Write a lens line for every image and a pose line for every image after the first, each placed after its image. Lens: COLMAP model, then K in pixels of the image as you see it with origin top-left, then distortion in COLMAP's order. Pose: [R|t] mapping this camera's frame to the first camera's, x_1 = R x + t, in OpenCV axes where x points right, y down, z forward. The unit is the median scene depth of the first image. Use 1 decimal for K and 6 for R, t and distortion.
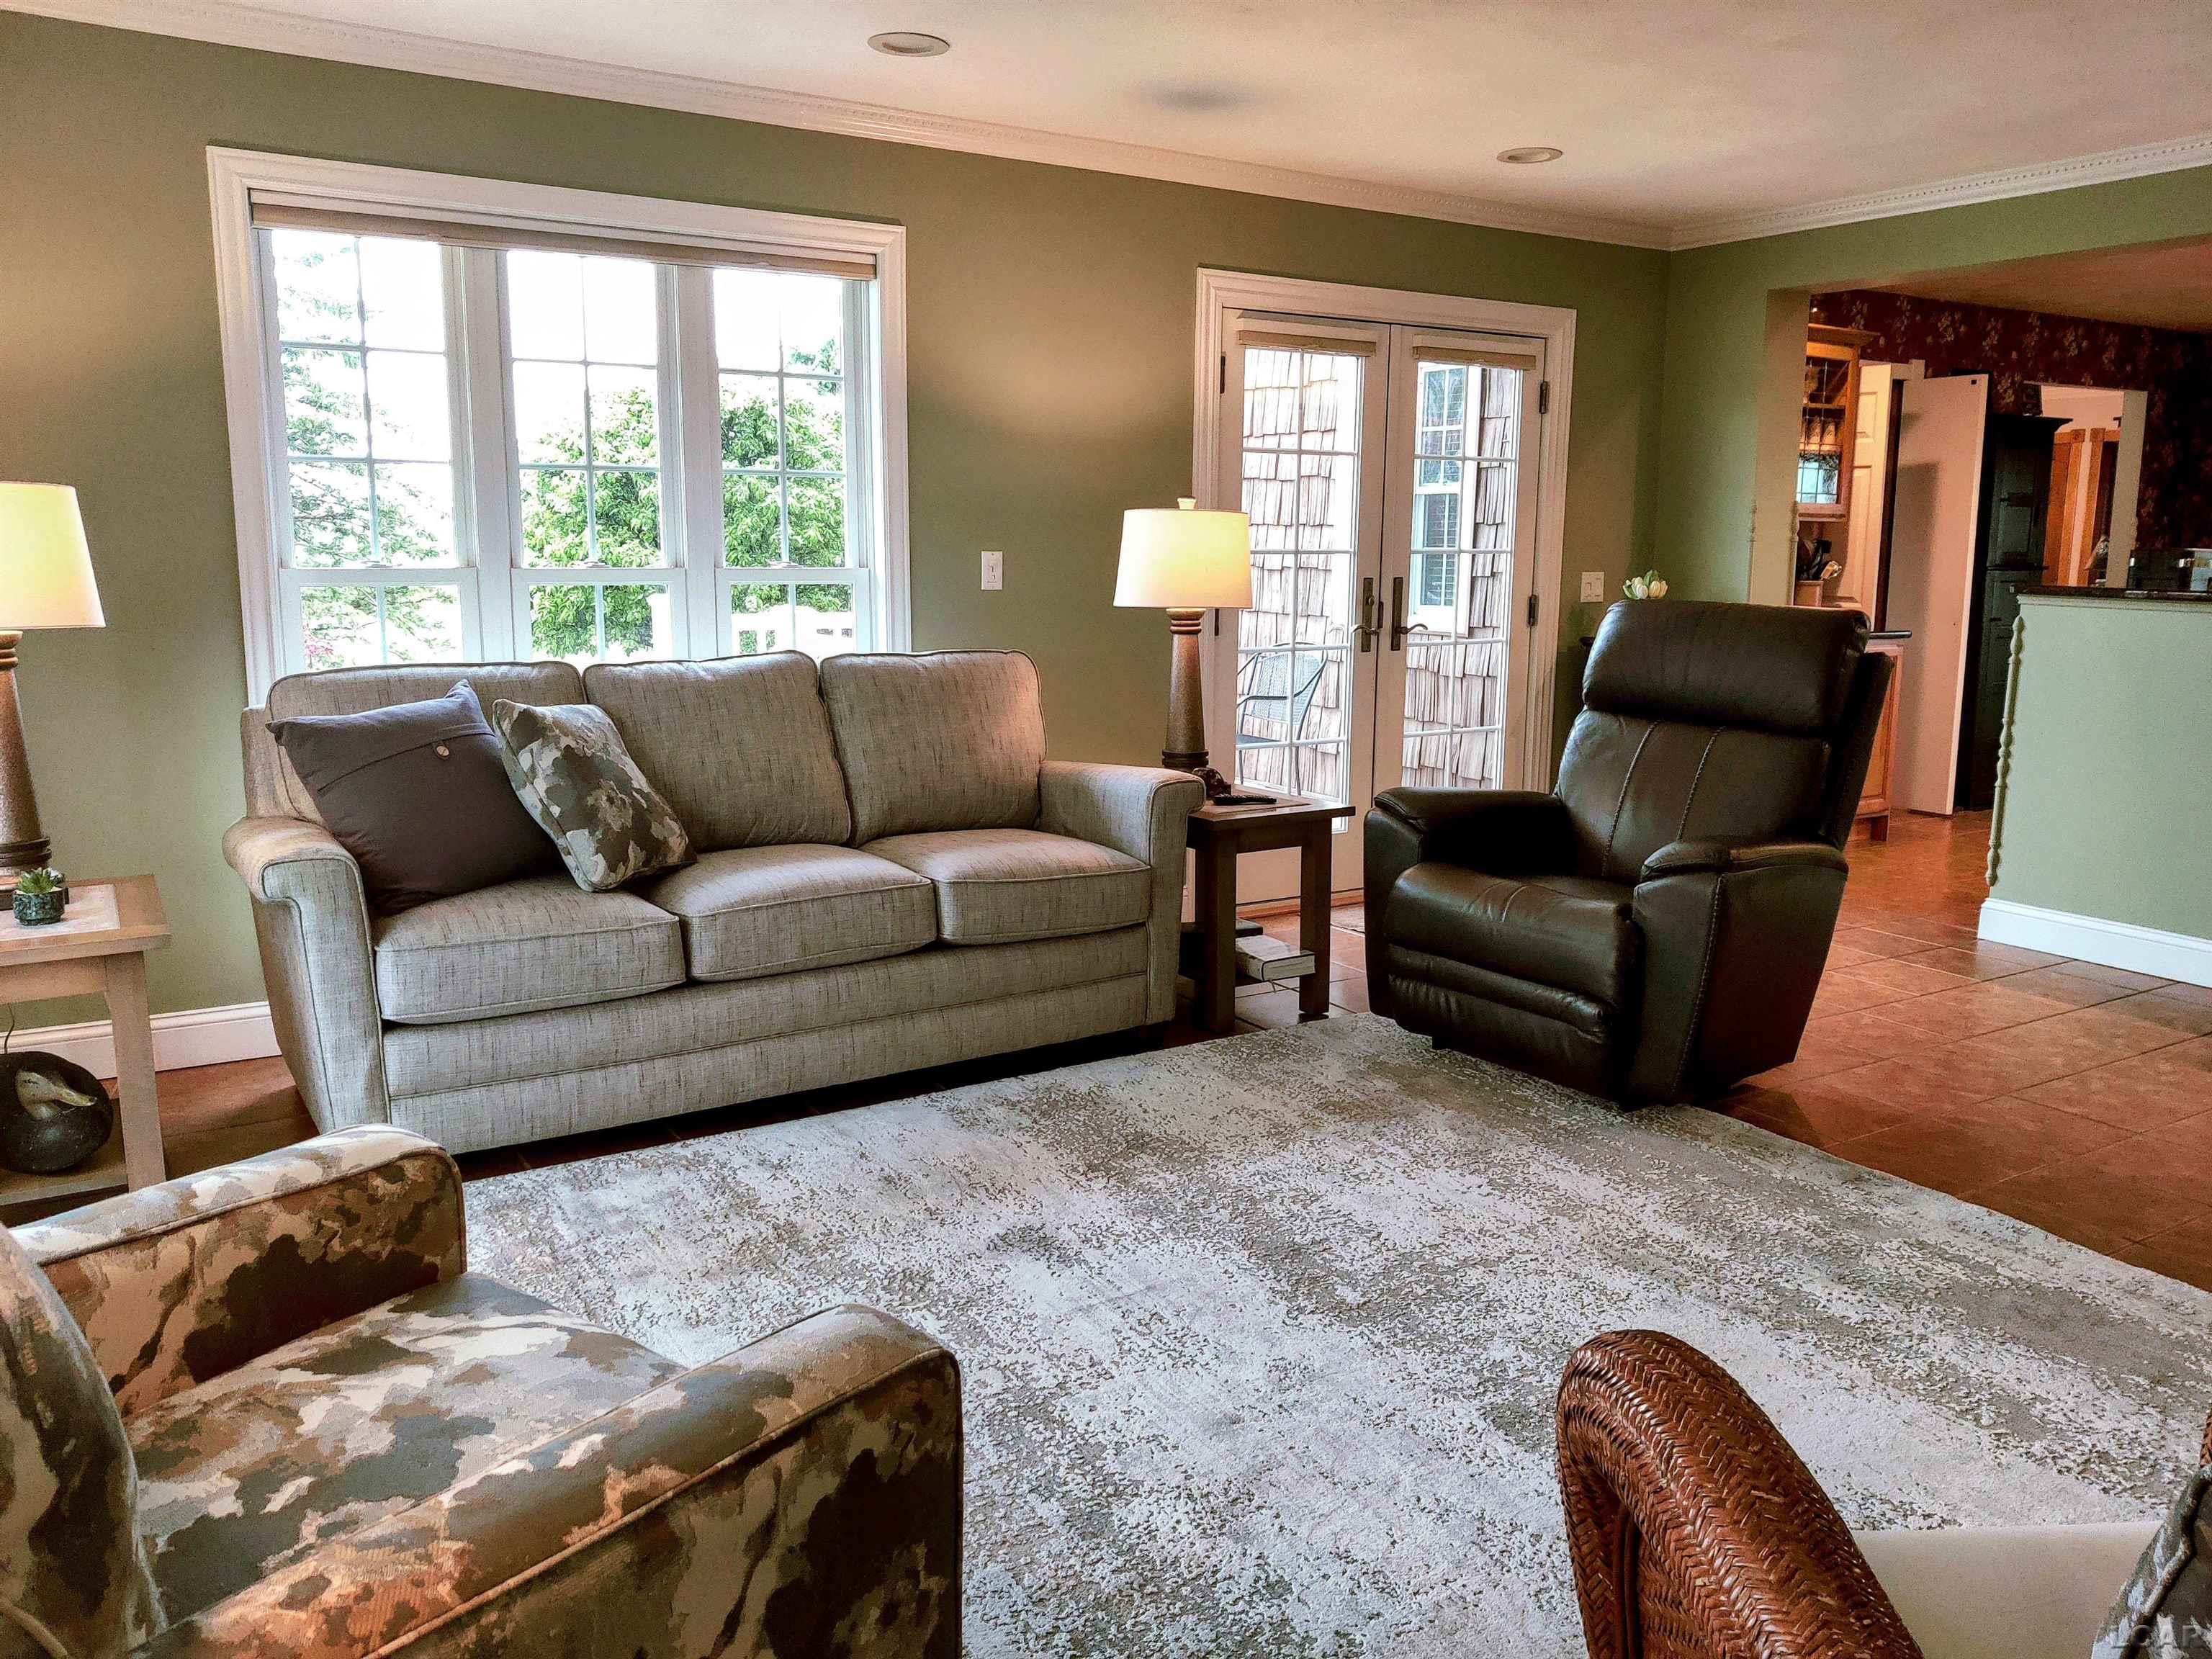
lens RADIAL K [[1672.6, 0, 1106.0], [0, 1672.6, 829.5], [0, 0, 1]] dist [0.000269, -0.018190]
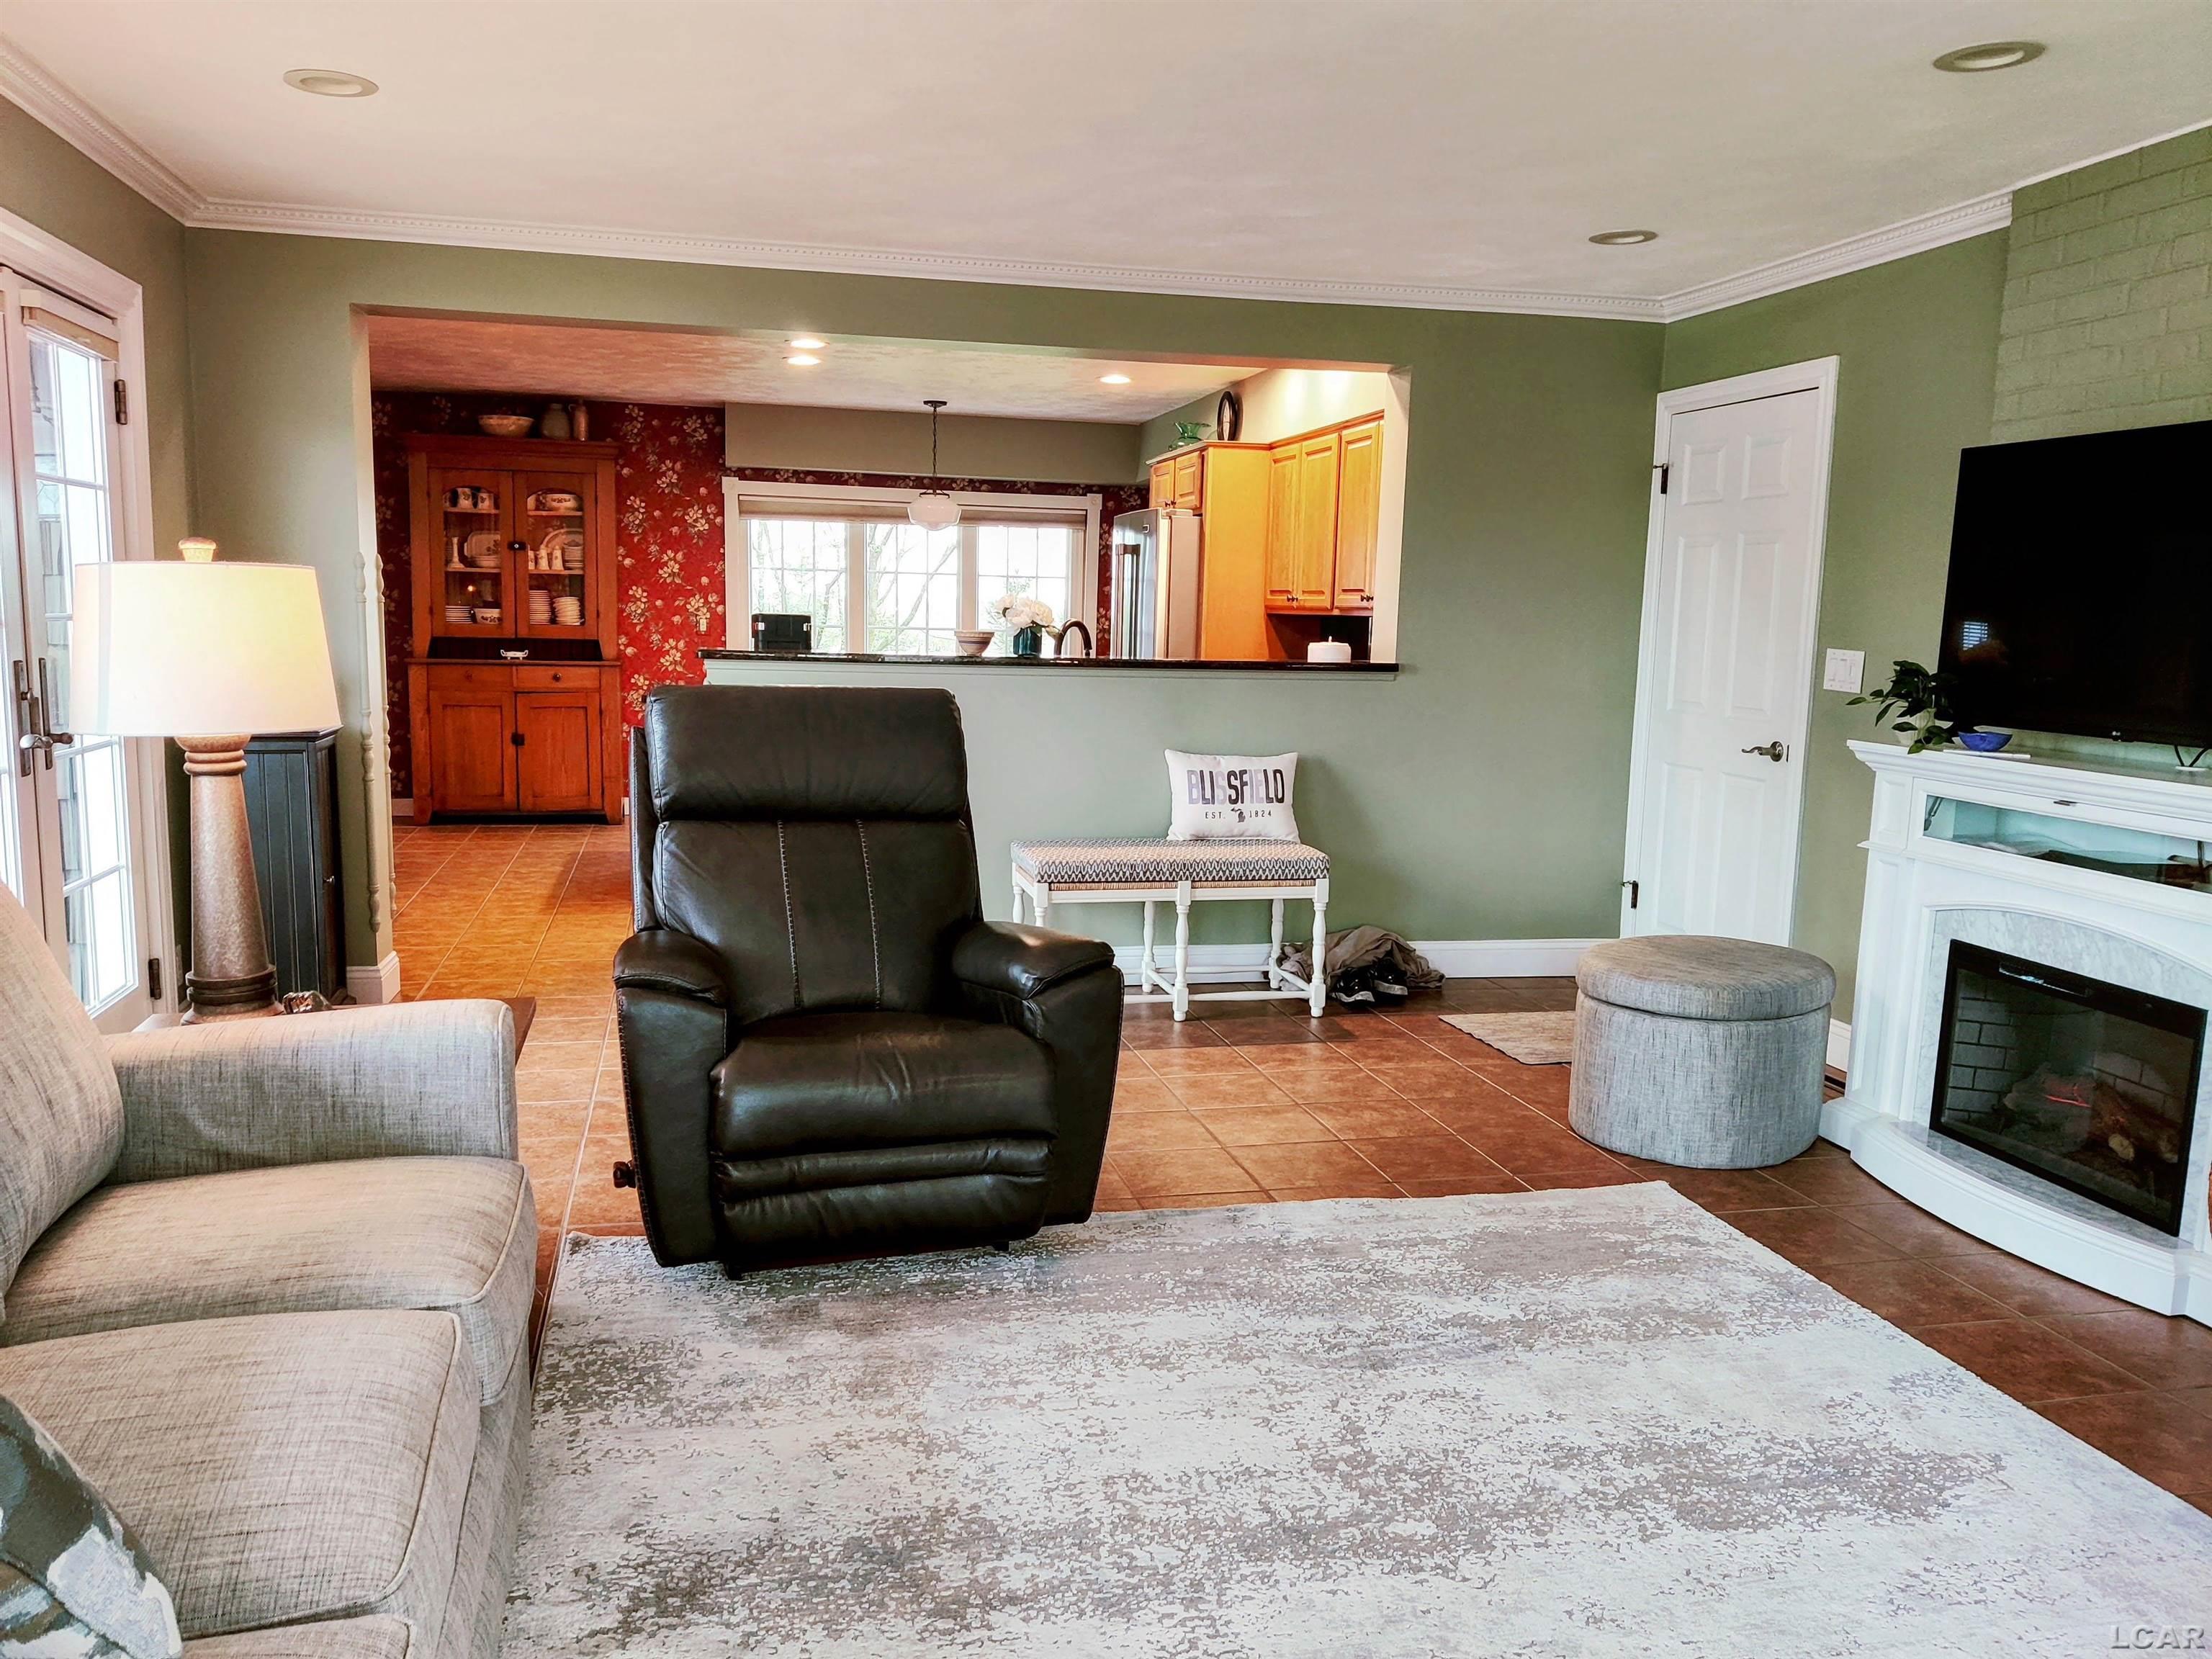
lens RADIAL K [[1661.4, 0, 1166.3], [0, 1661.4, 835.3], [0, 0, 1]] dist [0.052635, -0.107078]
pose [[0.307390, -0.128546, 0.942861, -0.466075], [0.143025, 0.985819, 0.087774, -0.115440], [-0.940774, 0.107872, 0.321417, 0.582843]]
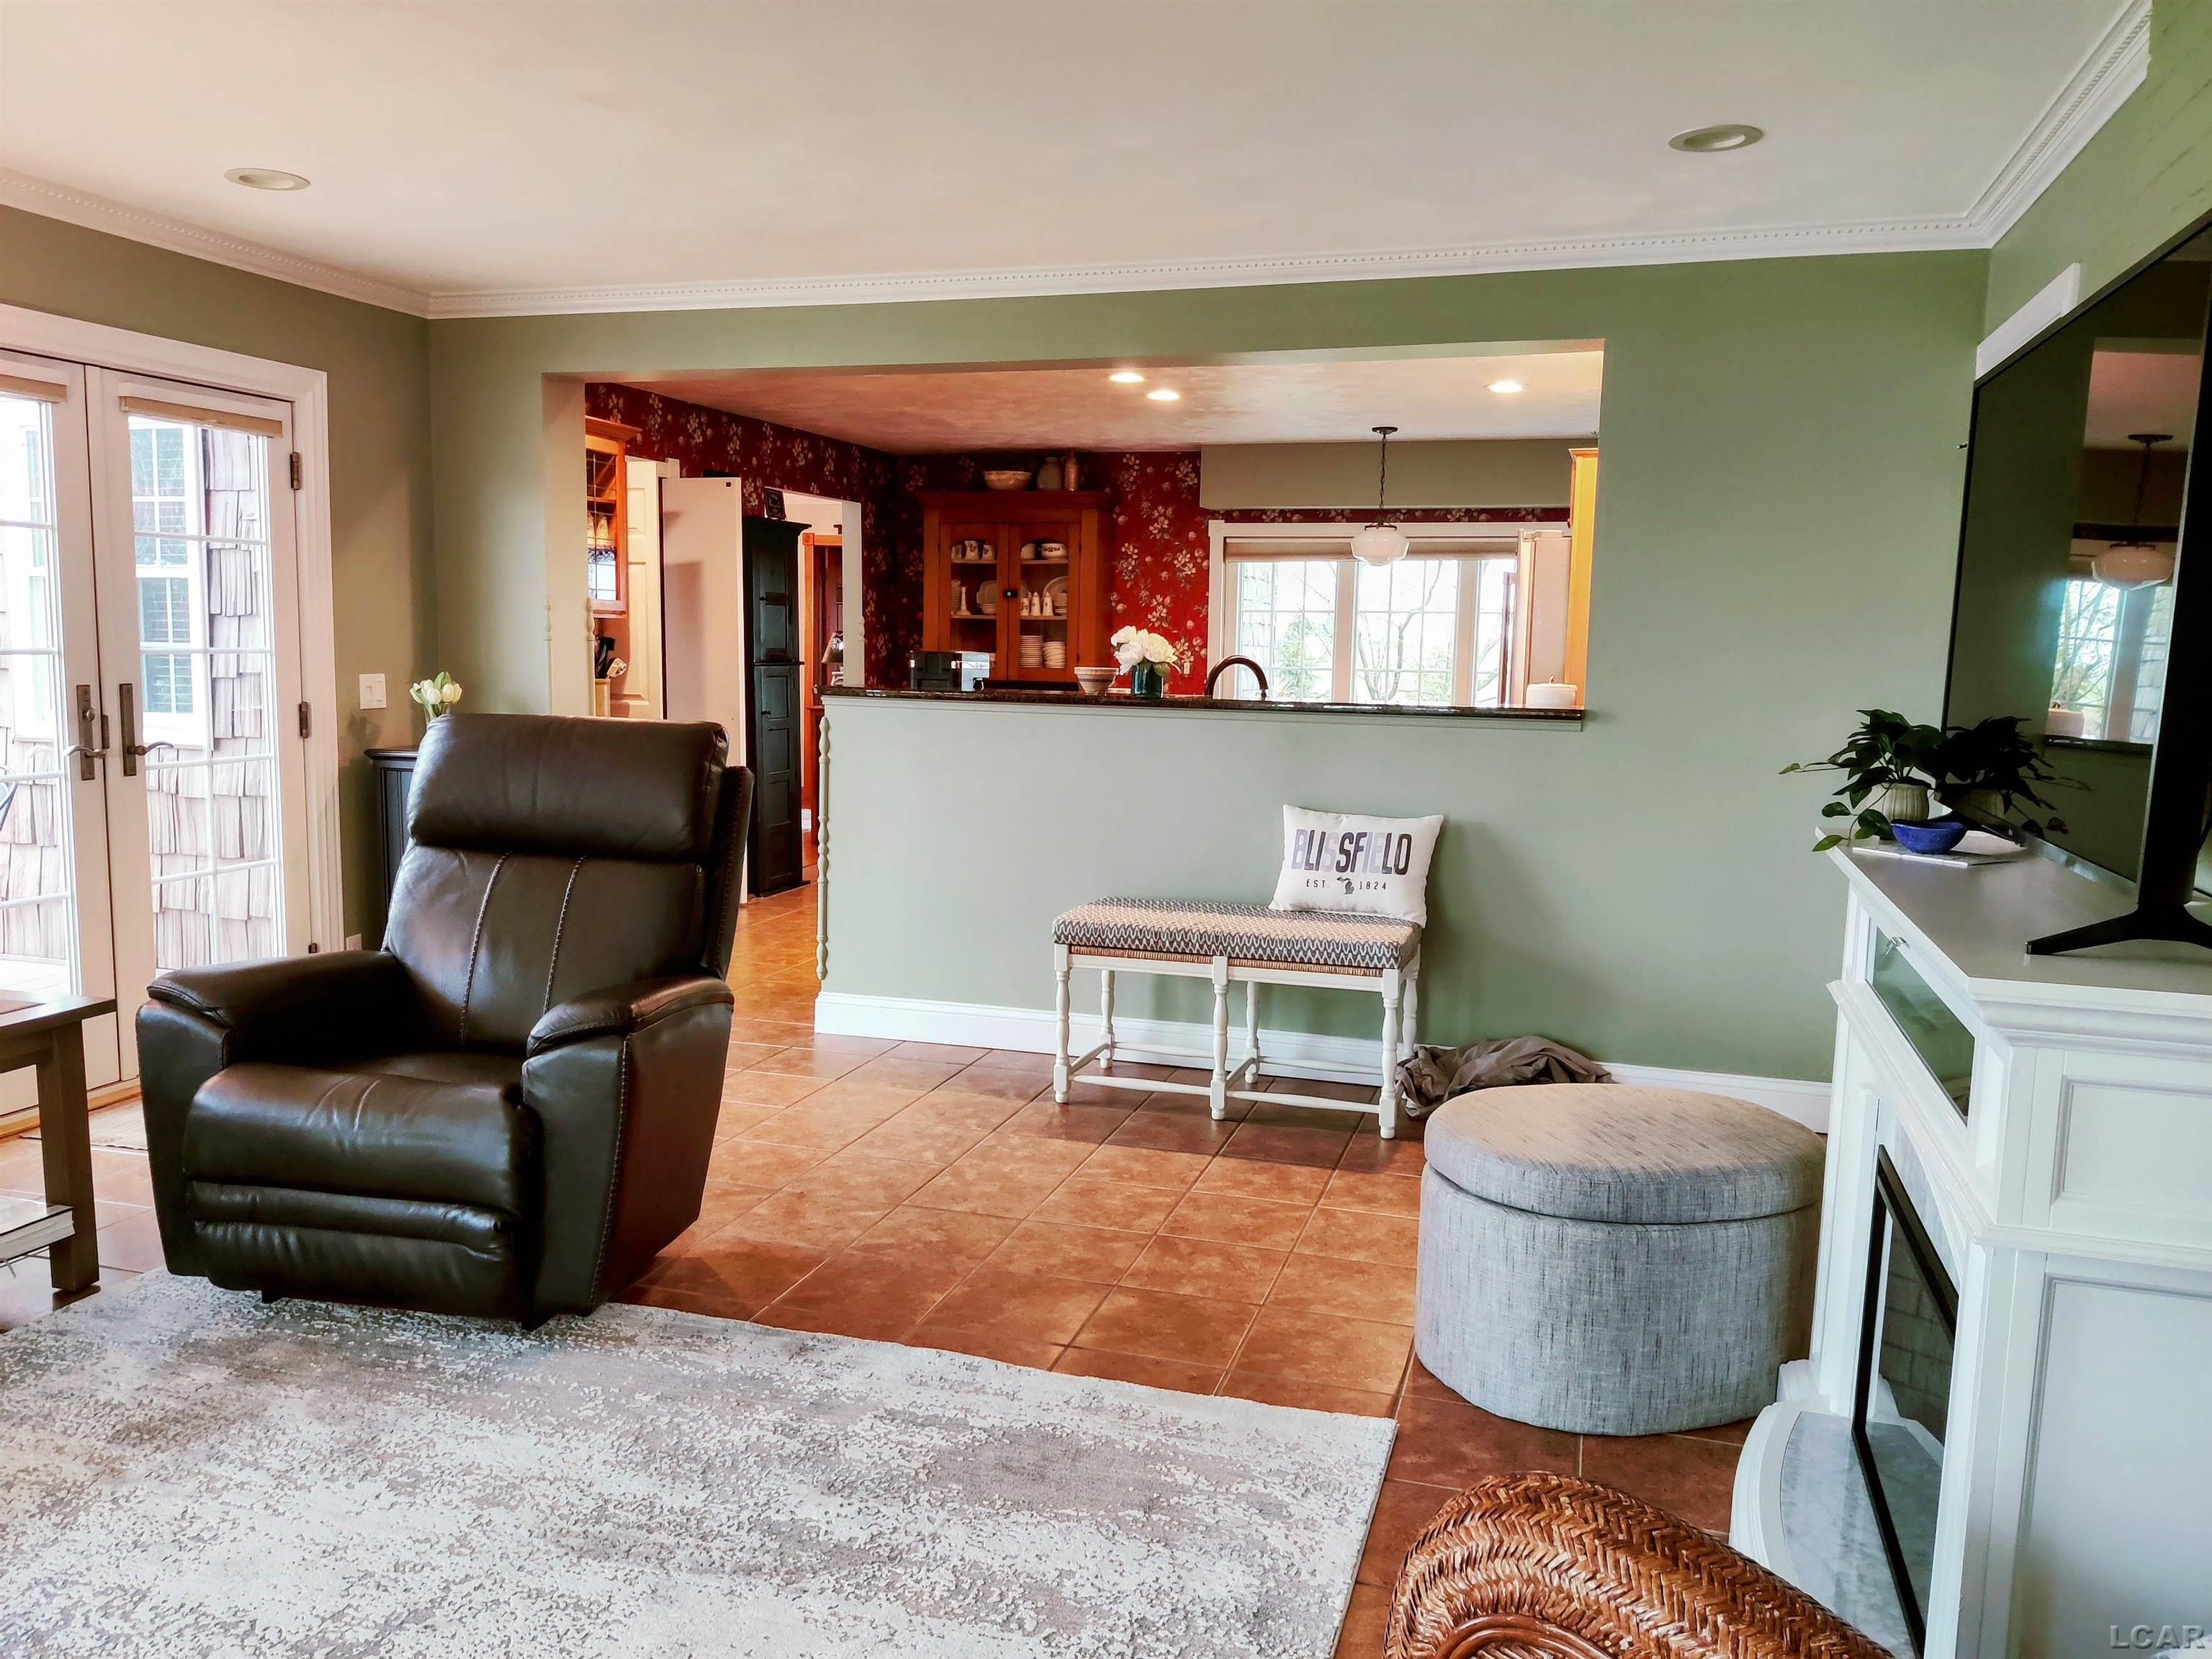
lens RADIAL K [[1690.8, 0, 1106.1], [0, 1690.8, 833.8], [0, 0, 1]] dist [-0.012345, 0.003573]
pose [[0.749675, -0.069718, 0.658124, -0.008944], [0.102089, 0.994715, -0.010917, -0.036693], [-0.653885, 0.075371, 0.752831, 0.157571]]
